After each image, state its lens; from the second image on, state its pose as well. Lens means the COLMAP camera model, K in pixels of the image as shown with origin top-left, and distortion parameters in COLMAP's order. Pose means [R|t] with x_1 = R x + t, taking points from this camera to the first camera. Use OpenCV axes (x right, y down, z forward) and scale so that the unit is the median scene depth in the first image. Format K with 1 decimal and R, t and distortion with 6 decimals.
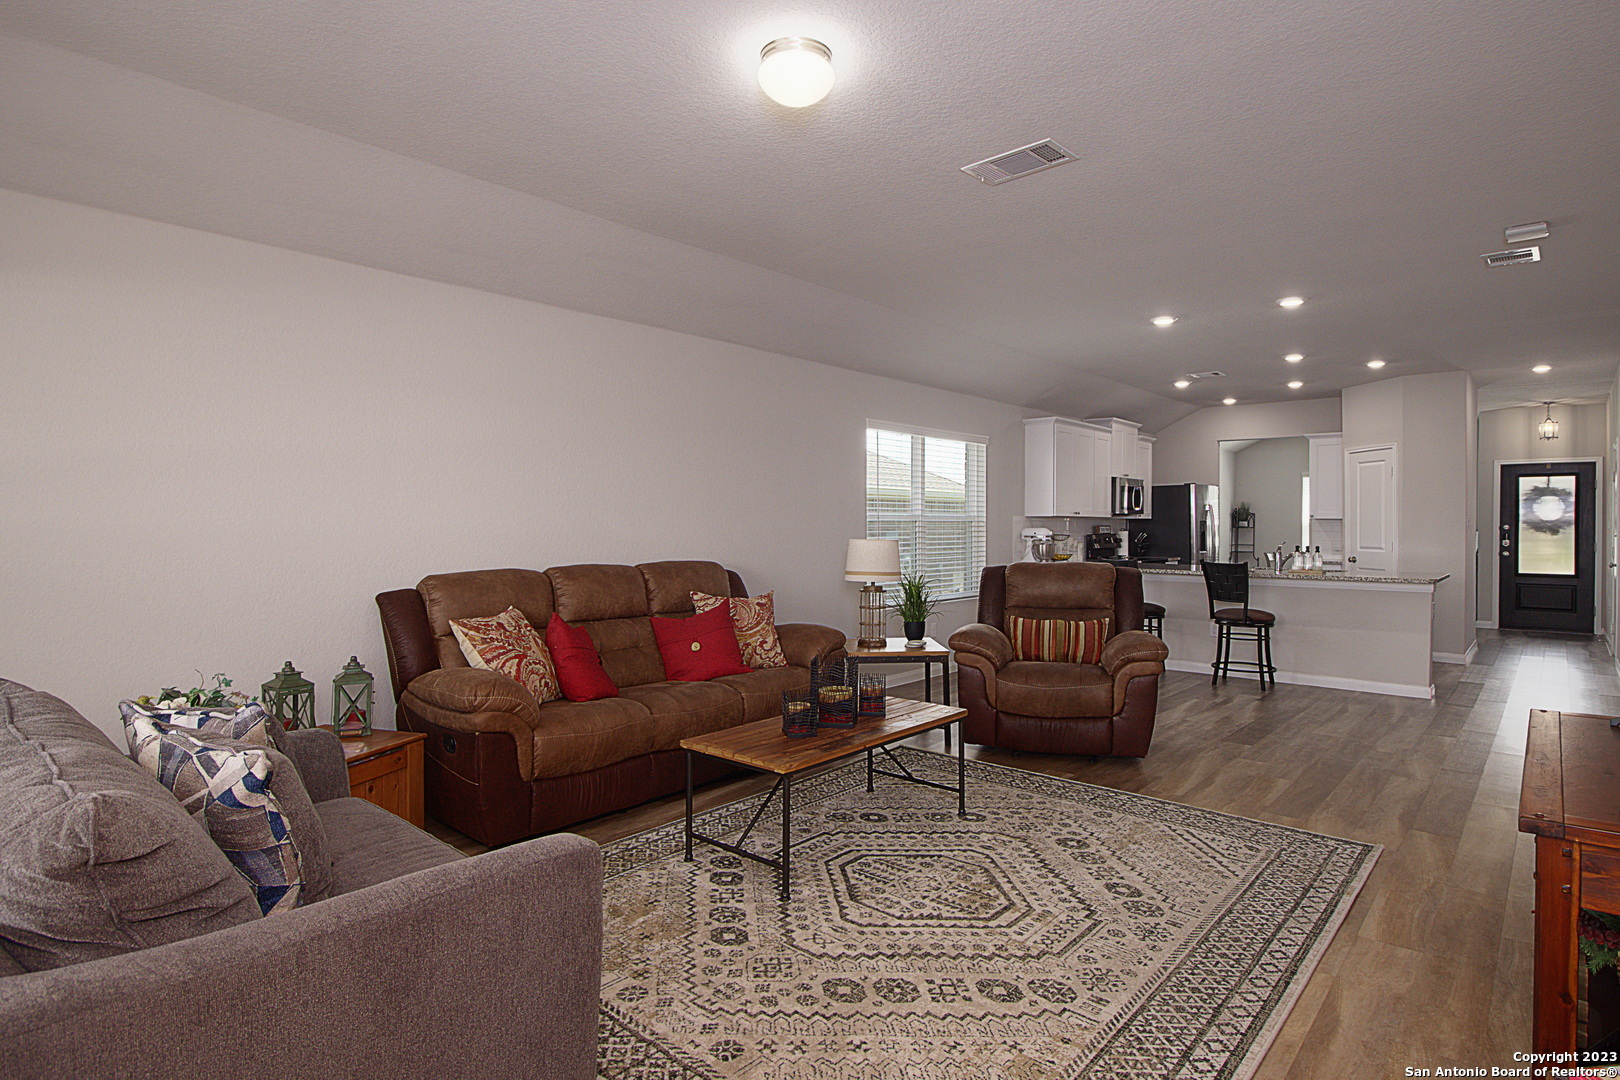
lens RADIAL K [[860.5, 0, 835.9], [0, 860.5, 530.3], [0, 0, 1]] dist [-0.001386, -0.000498]
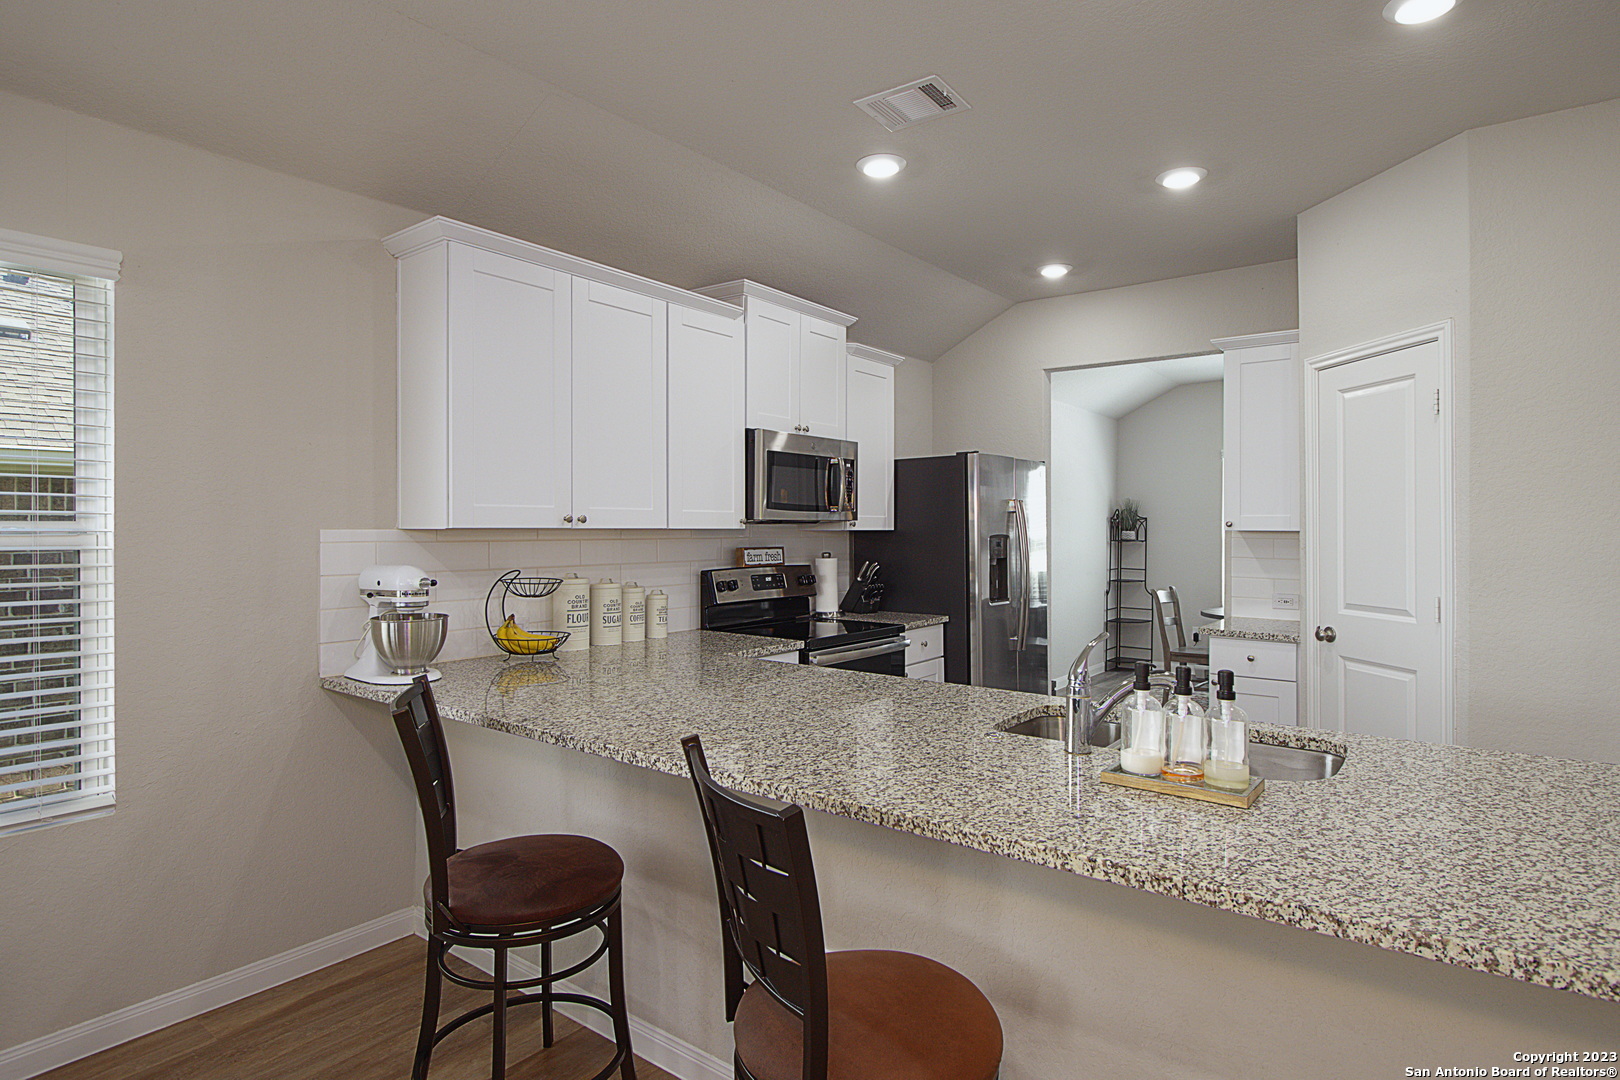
lens RADIAL K [[860.5, 0, 835.9], [0, 860.5, 530.3], [0, 0, 1]] dist [-0.001386, -0.000498]
pose [[0.998172, -0.001346, 0.060429, 0.312549], [0.001638, 0.999987, -0.004787, -0.011370], [-0.060422, 0.004878, 0.998161, 0.549923]]
